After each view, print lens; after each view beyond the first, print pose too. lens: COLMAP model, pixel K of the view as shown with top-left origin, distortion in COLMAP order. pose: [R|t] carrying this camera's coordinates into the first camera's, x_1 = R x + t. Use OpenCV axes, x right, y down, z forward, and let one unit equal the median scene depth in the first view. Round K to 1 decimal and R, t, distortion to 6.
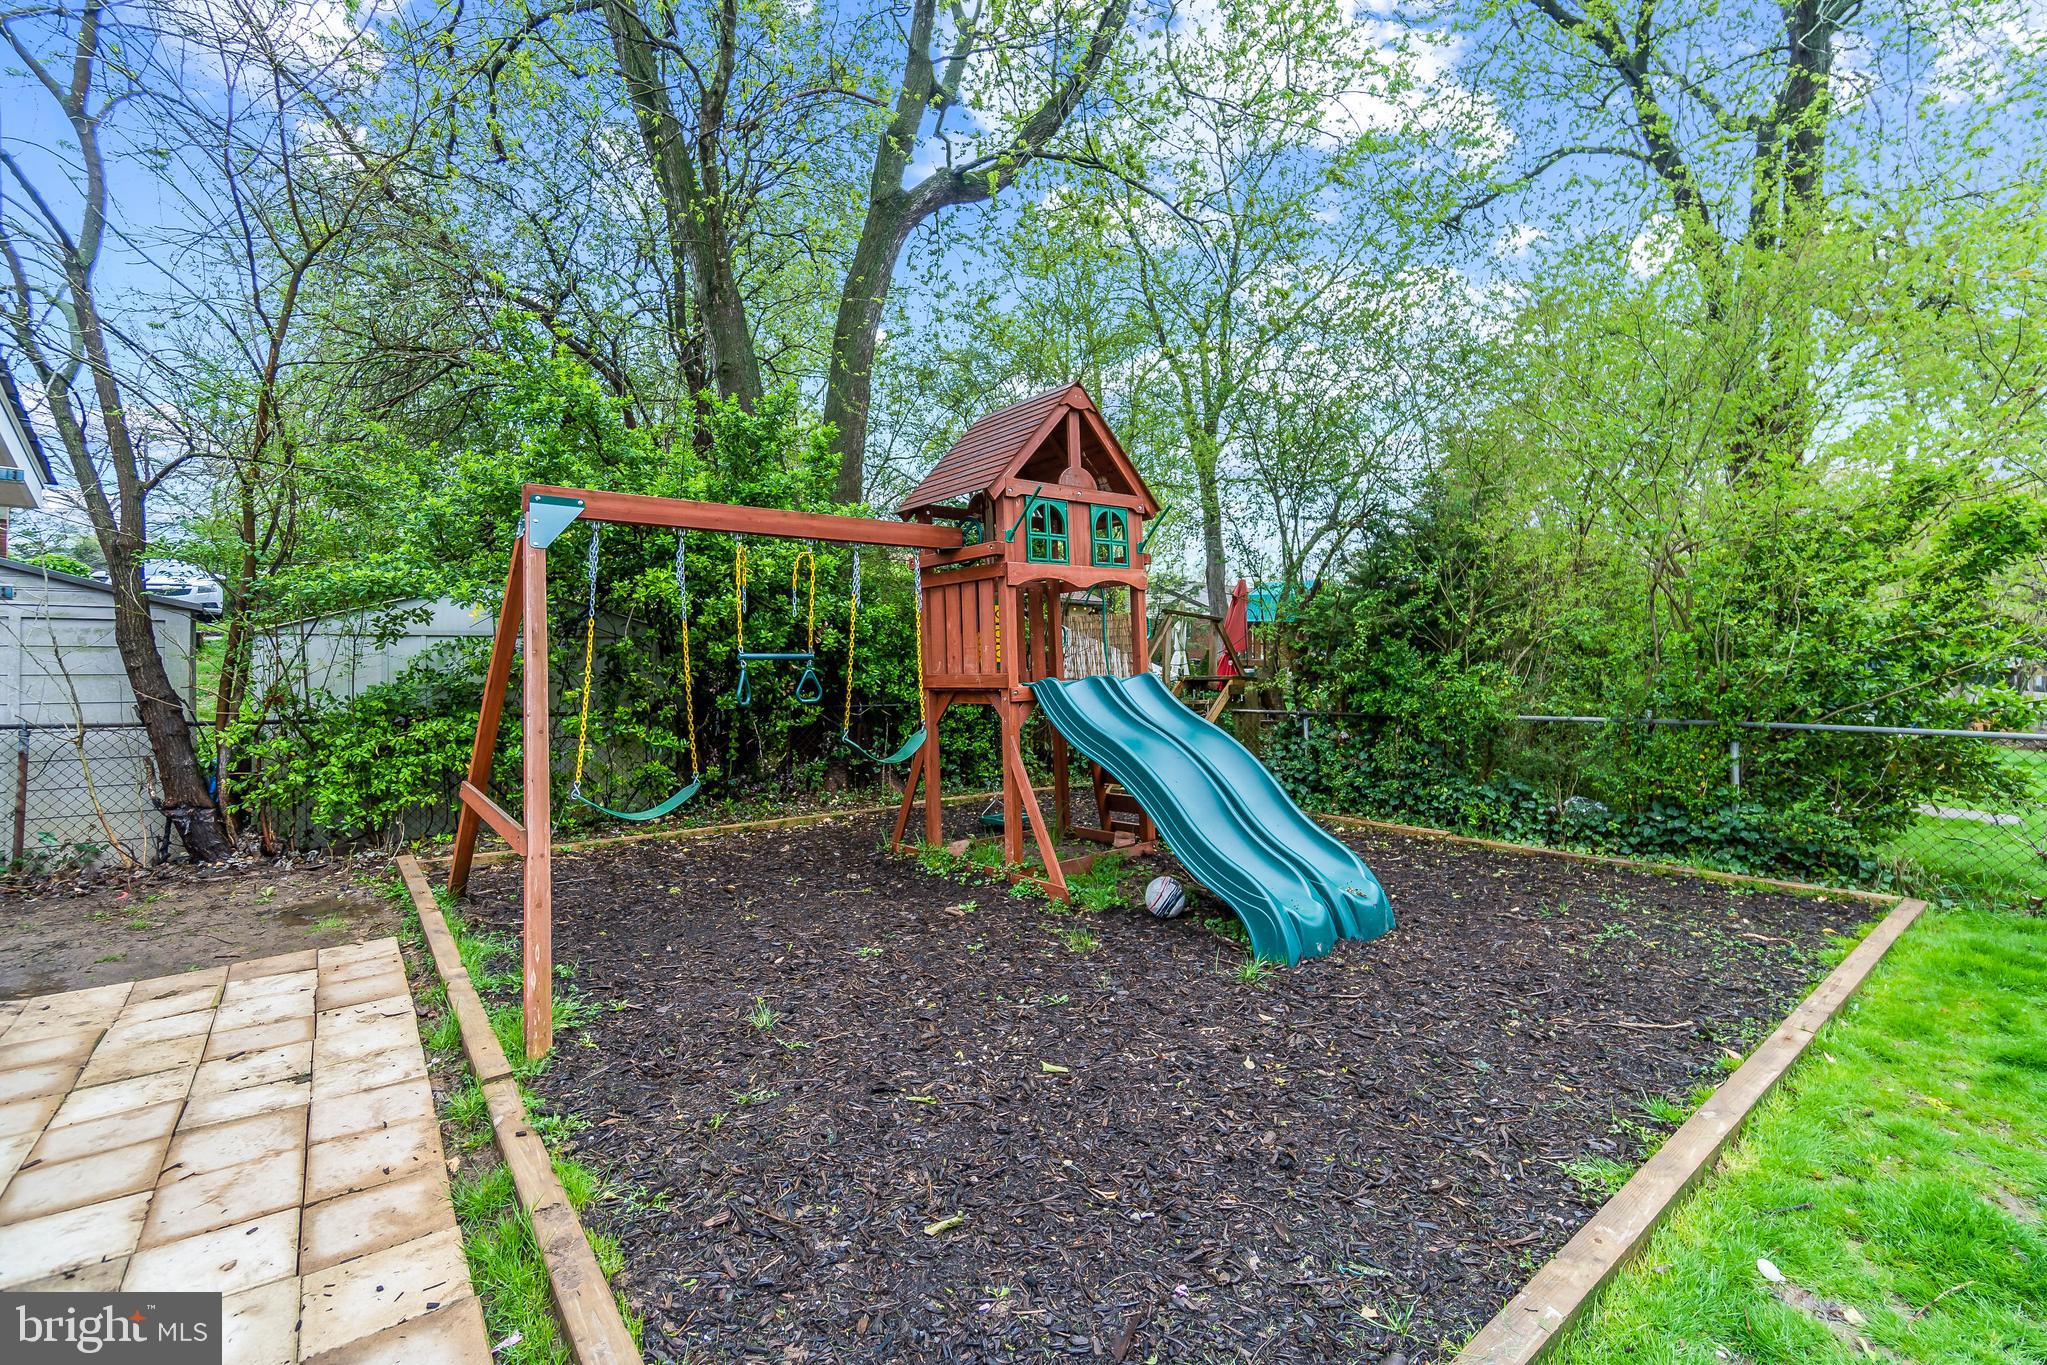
lens RADIAL K [[889.5, 0, 1025.0], [0, 889.5, 670.8], [0, 0, 1]] dist [-0.008272, 0.003450]
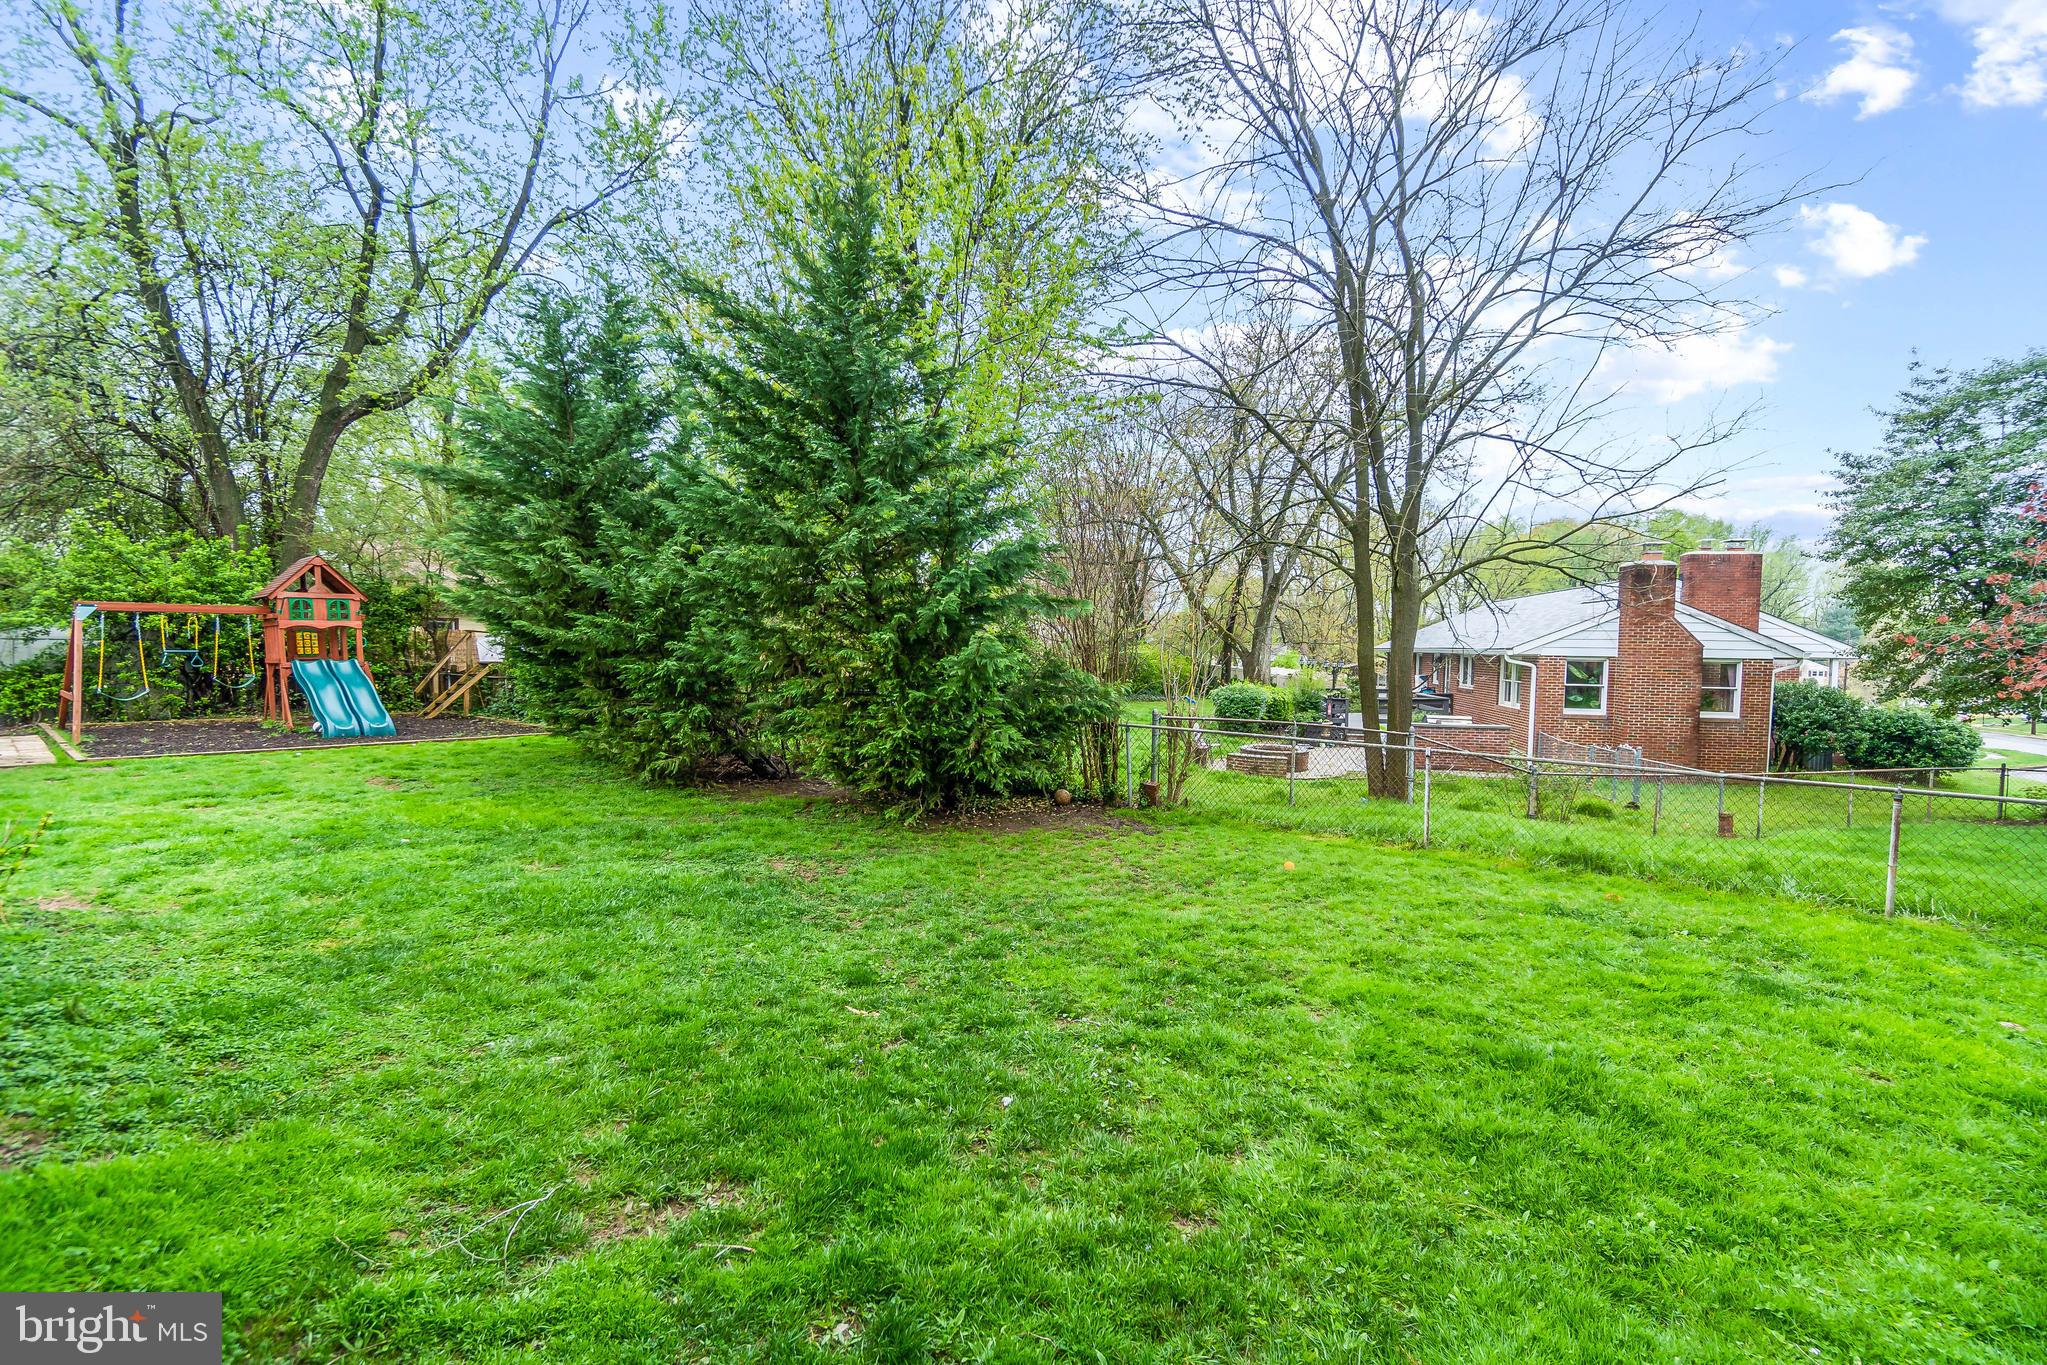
lens RADIAL K [[889.5, 0, 1028.6], [0, 889.5, 697.4], [0, 0, 1]] dist [-0.008272, 0.003450]
pose [[0.979918, 0.000885, 0.199398, 1.562815], [-0.014006, 0.997826, 0.064403, -0.078684], [-0.198907, -0.065902, 0.977800, -2.034852]]
